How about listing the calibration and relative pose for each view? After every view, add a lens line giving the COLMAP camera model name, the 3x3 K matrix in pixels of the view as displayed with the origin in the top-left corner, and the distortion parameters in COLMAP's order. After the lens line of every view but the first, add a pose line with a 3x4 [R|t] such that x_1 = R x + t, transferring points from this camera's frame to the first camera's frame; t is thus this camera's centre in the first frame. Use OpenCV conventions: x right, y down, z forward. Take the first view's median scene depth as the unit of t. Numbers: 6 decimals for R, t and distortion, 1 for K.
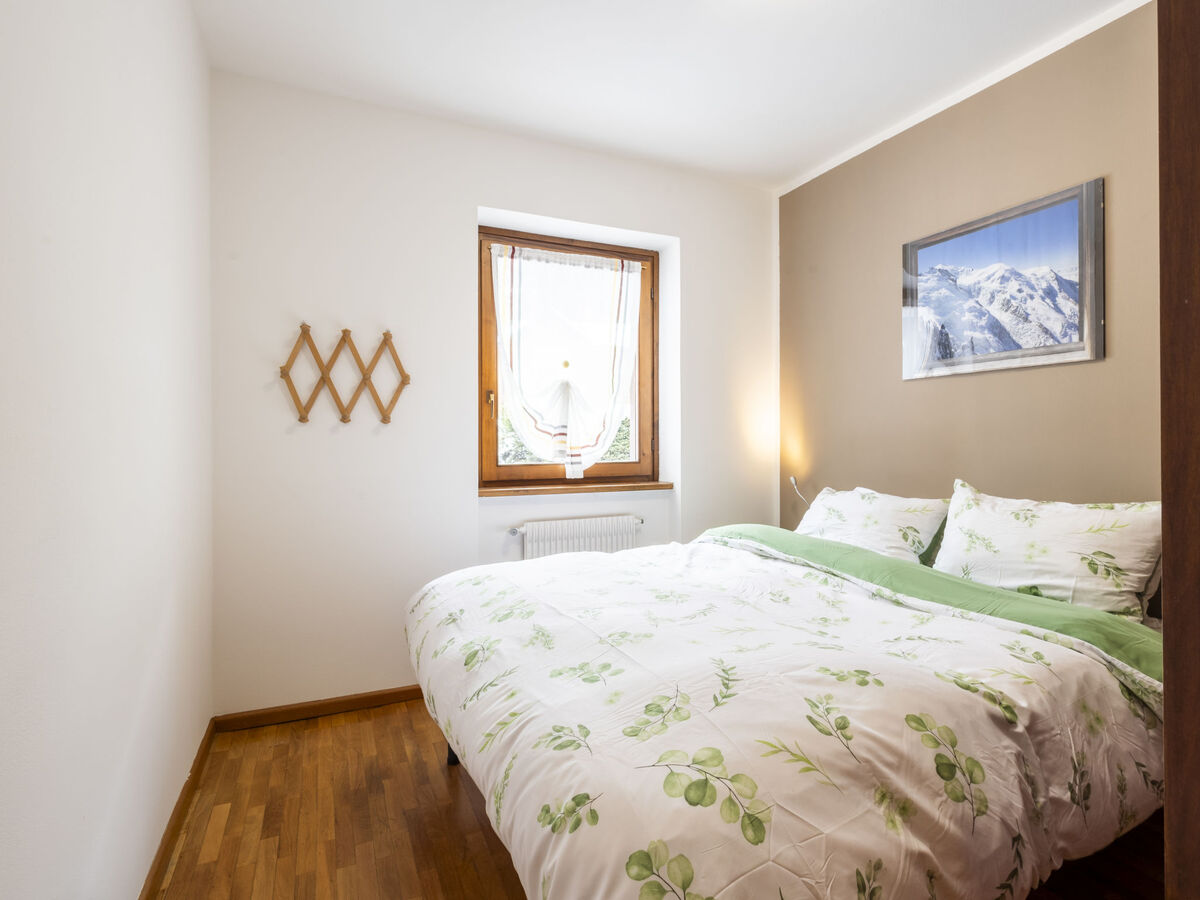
lens RADIAL K [[606.6, 0, 606.9], [0, 606.6, 425.5], [0, 0, 1]] dist [-0.000475, 0.000767]
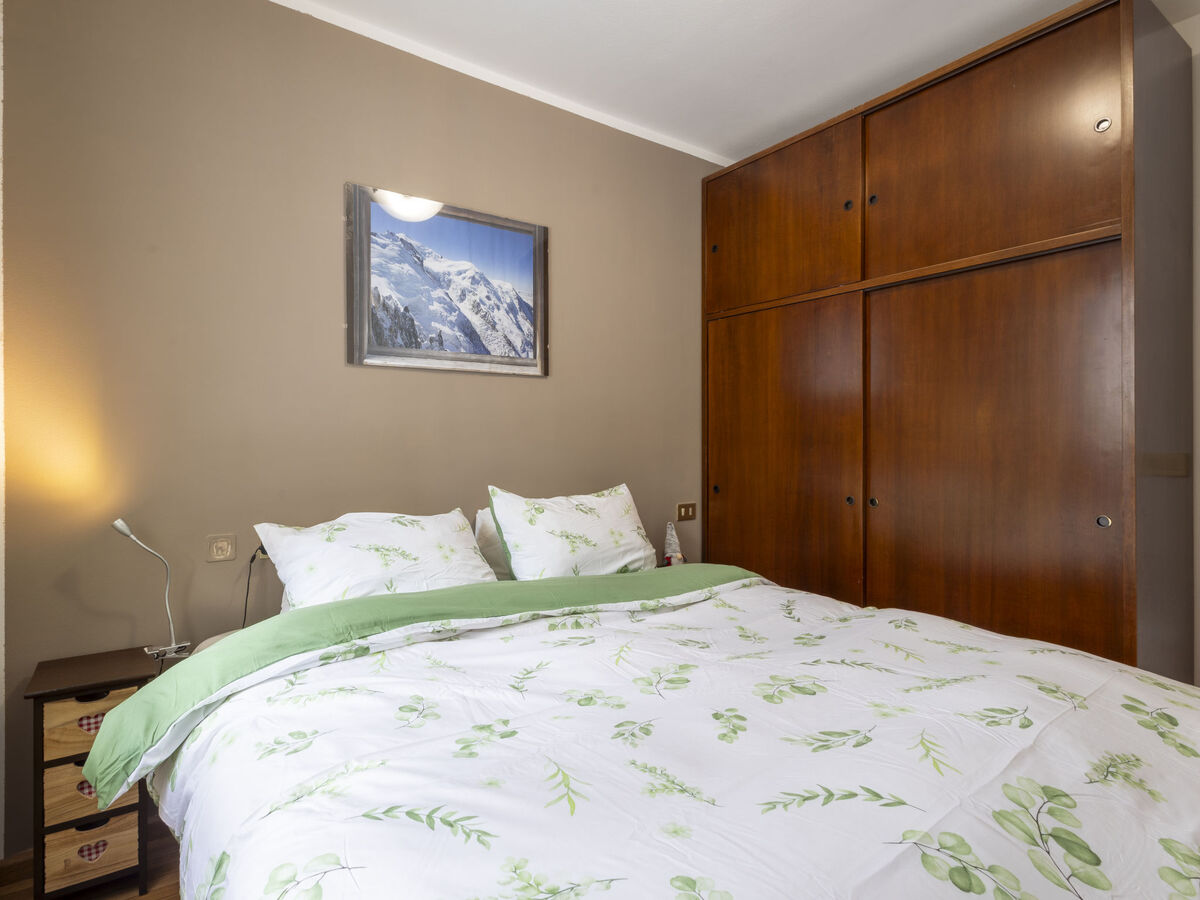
lens RADIAL K [[621.9, 0, 596.4], [0, 621.9, 439.3], [0, 0, 1]] dist [0.001252, 0.000860]
pose [[-0.177898, 0.002205, 0.984046, -0.393033], [-0.019823, 0.999787, -0.005824, 0.020180], [-0.983849, -0.020543, -0.177817, 1.019151]]
